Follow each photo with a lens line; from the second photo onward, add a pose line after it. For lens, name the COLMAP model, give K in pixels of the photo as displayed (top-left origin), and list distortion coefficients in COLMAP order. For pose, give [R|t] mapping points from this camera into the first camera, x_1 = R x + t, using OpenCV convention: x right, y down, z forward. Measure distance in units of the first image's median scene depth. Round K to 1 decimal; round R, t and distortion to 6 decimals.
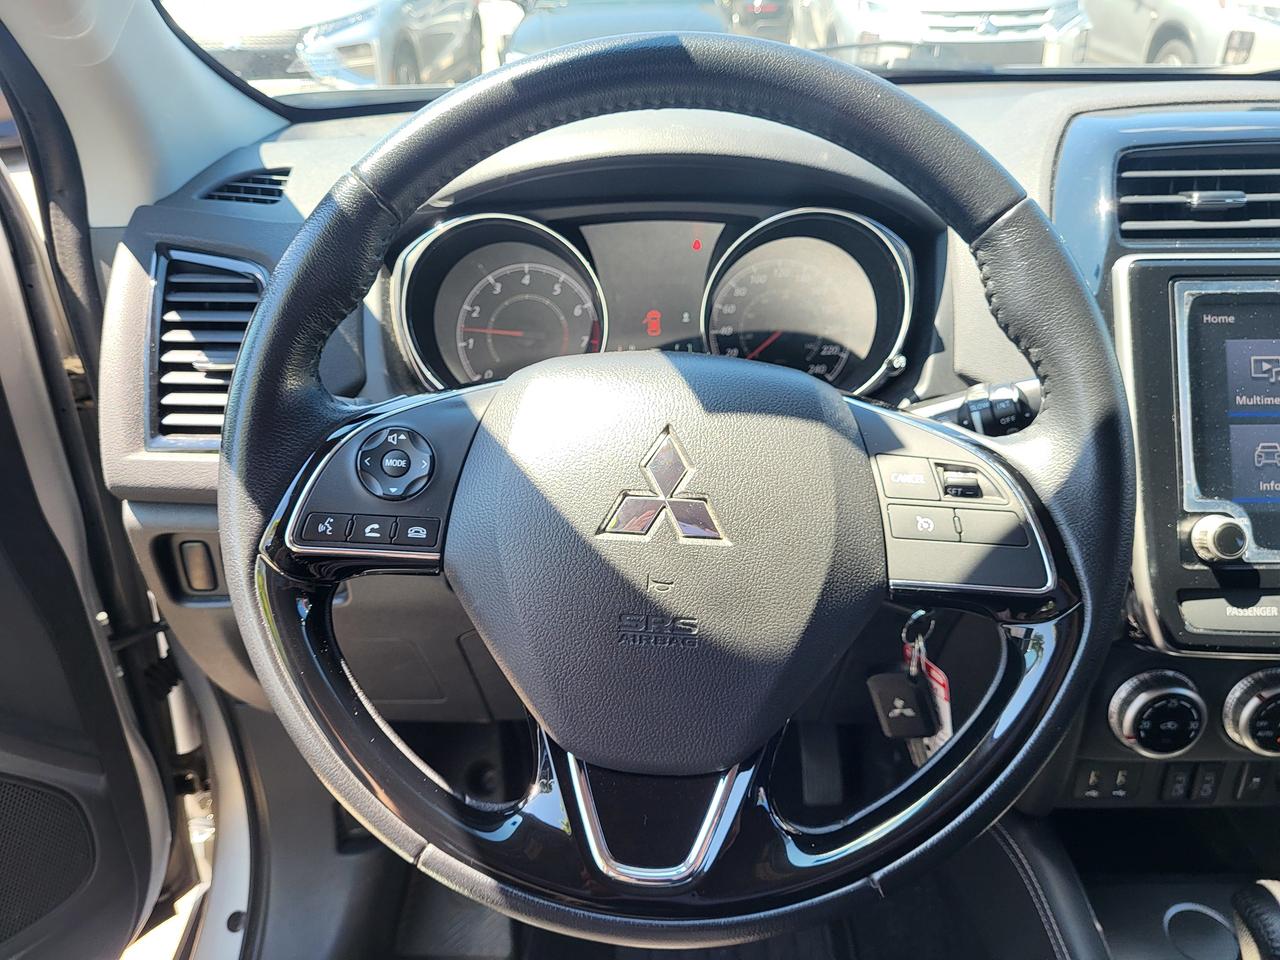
lens RADIAL K [[980.4, 0, 612.4], [0, 980.4, 475.9], [0, 0, 1]] dist [0.032714, -0.034768]
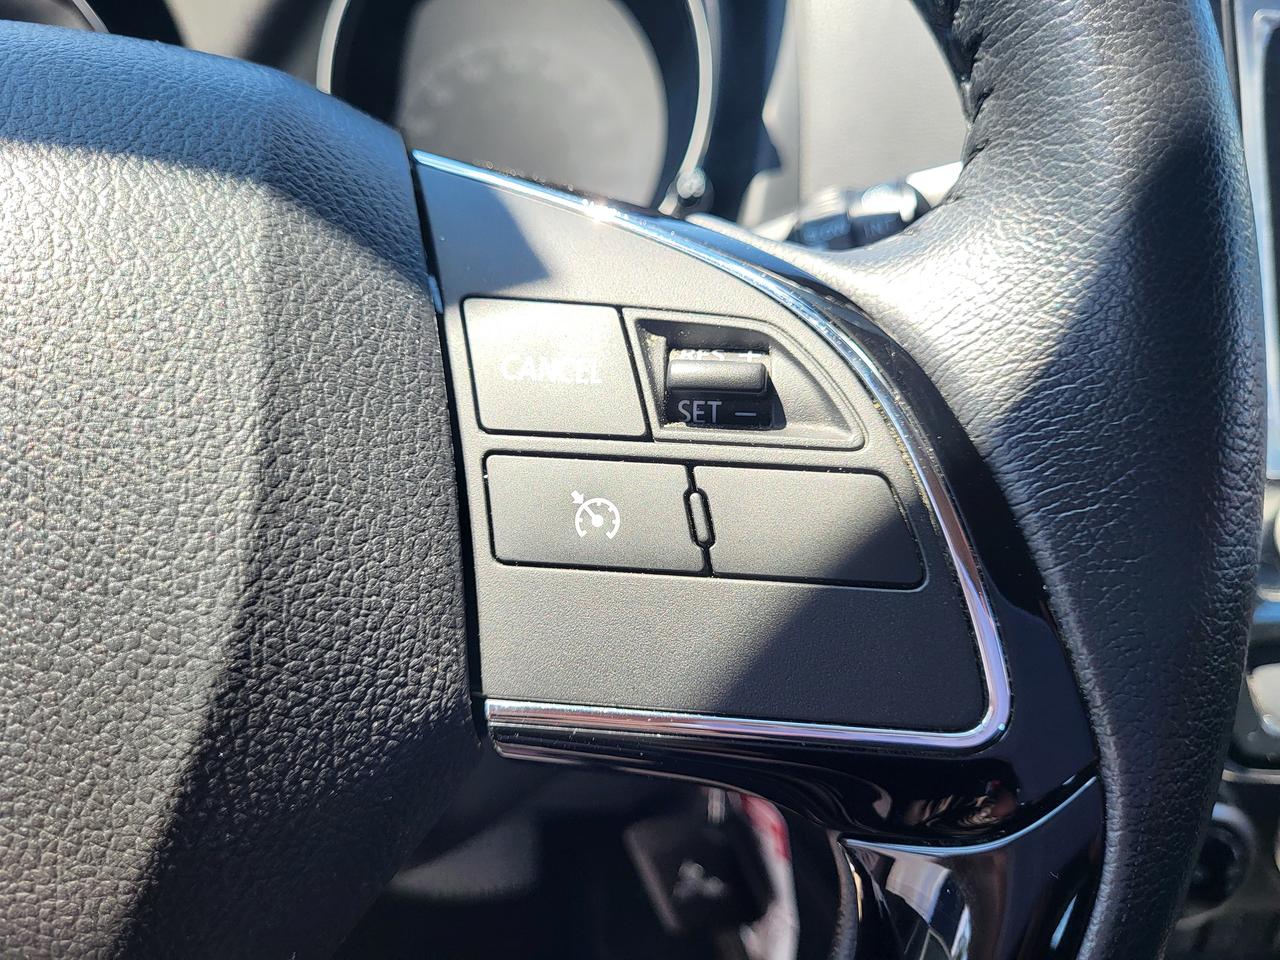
lens RADIAL K [[980.4, 0, 640.8], [0, 980.4, 484.0], [0, 0, 1]] dist [0.032714, -0.034768]
pose [[0.995945, -0.008308, 0.089582, 0.300973], [0.006477, 0.999765, 0.020708, 0.032658], [-0.089733, -0.020044, 0.995764, 0.689575]]
